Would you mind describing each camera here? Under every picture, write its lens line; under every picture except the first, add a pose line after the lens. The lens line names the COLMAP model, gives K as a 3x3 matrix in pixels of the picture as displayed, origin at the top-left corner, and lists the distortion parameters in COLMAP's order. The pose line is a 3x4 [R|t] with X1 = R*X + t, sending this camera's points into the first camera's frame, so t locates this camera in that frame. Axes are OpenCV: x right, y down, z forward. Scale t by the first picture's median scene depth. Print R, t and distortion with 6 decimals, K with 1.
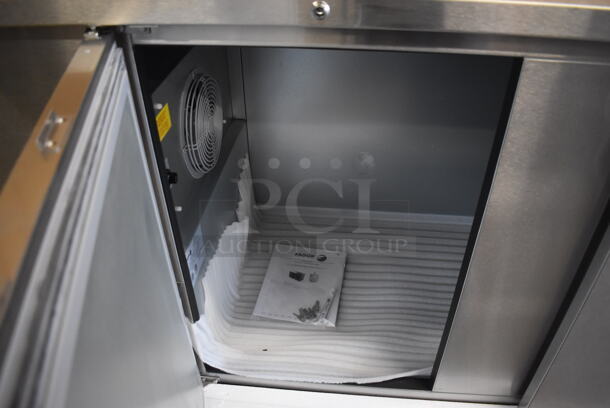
lens RADIAL K [[476.4, 0, 305.0], [0, 476.4, 204.0], [0, 0, 1]] dist [-0.053921, 0.004267]
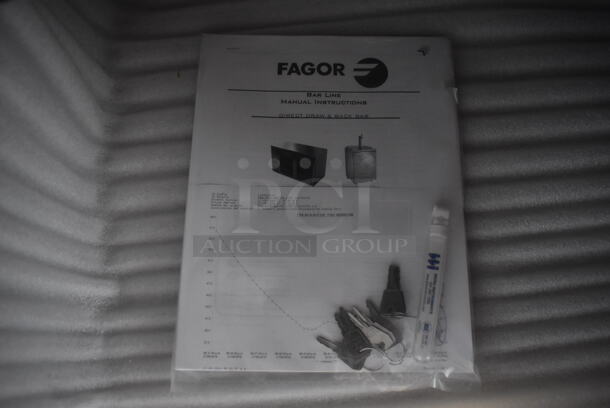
lens RADIAL K [[476.4, 0, 305.5], [0, 476.4, 204.0], [0, 0, 1]] dist [-0.053921, 0.004267]
pose [[0.988469, -0.151114, 0.009676, -0.021036], [0.119179, 0.815810, 0.565907, 0.009257], [-0.093410, -0.558228, 0.824412, 0.760641]]
